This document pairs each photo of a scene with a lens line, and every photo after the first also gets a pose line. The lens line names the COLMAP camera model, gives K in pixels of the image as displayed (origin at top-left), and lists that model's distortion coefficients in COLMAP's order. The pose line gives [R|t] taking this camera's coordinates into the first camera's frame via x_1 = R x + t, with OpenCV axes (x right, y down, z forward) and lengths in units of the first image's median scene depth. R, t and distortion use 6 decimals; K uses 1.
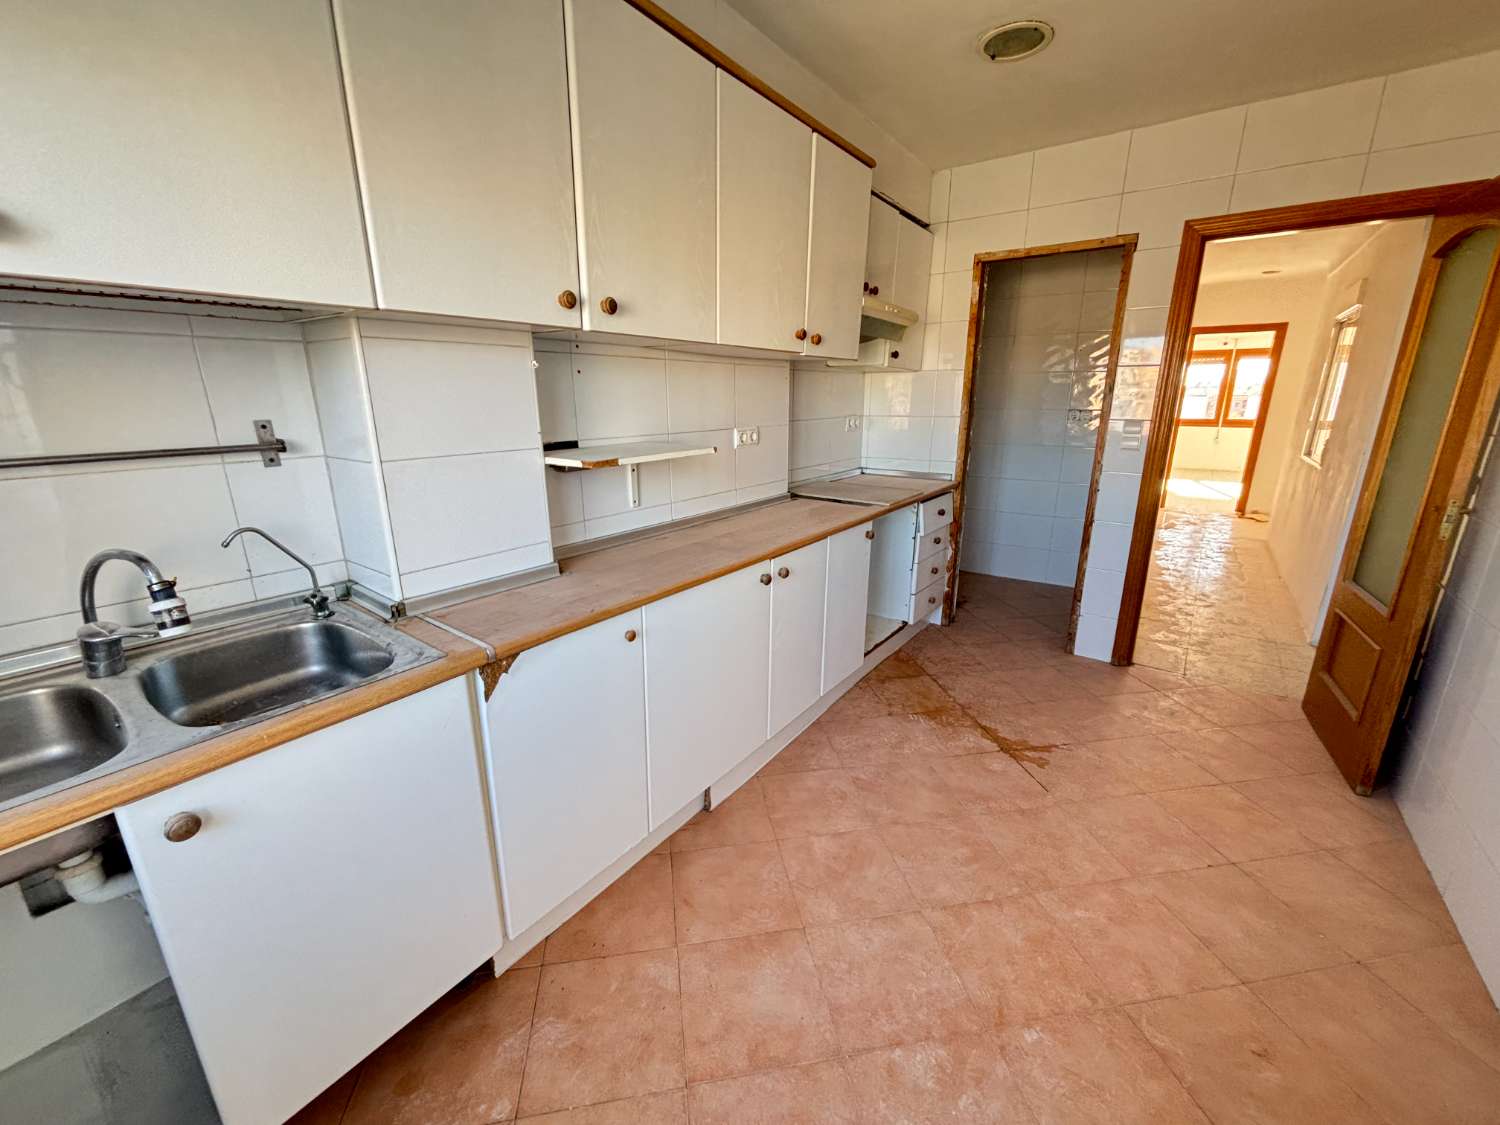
lens RADIAL K [[592.3, 0, 750.1], [0, 592.3, 552.3], [0, 0, 1]] dist [-0.000100, -0.000820]
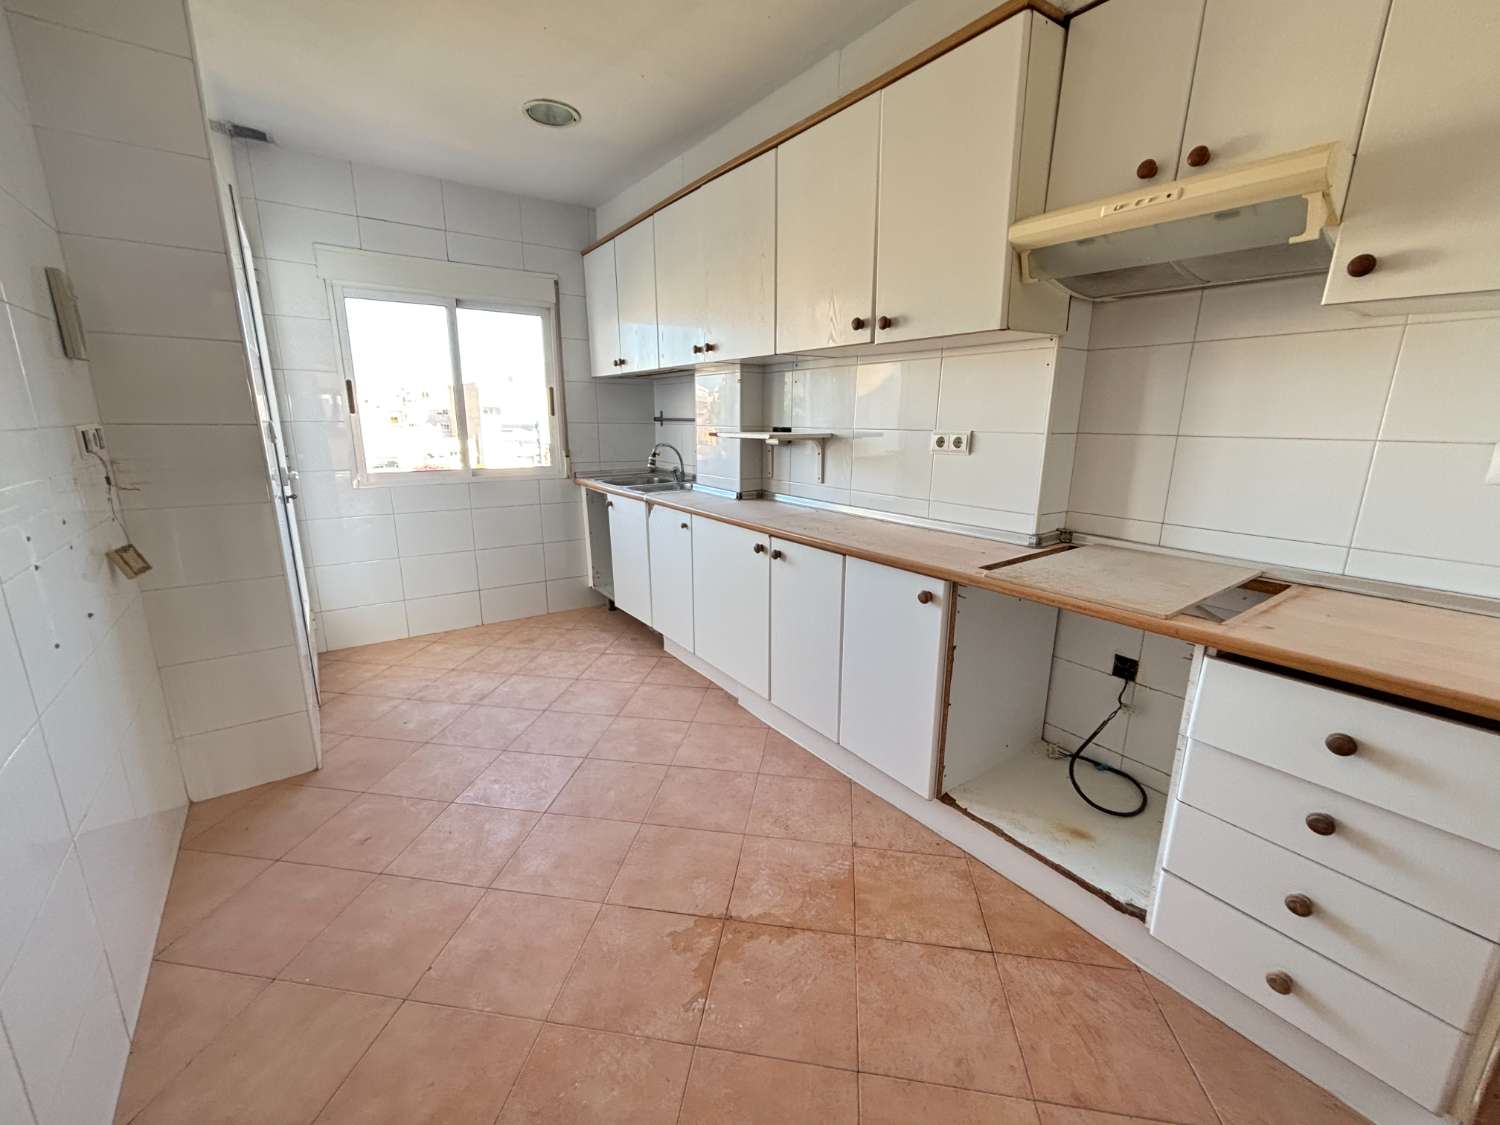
lens RADIAL K [[592.3, 0, 752.5], [0, 592.3, 558.5], [0, 0, 1]] dist [-0.000100, -0.000820]
pose [[-0.284470, 0.230016, -0.930682, 1.101008], [-0.258893, 0.916290, 0.305592, -0.282878], [0.923066, 0.327879, -0.201108, 1.198179]]
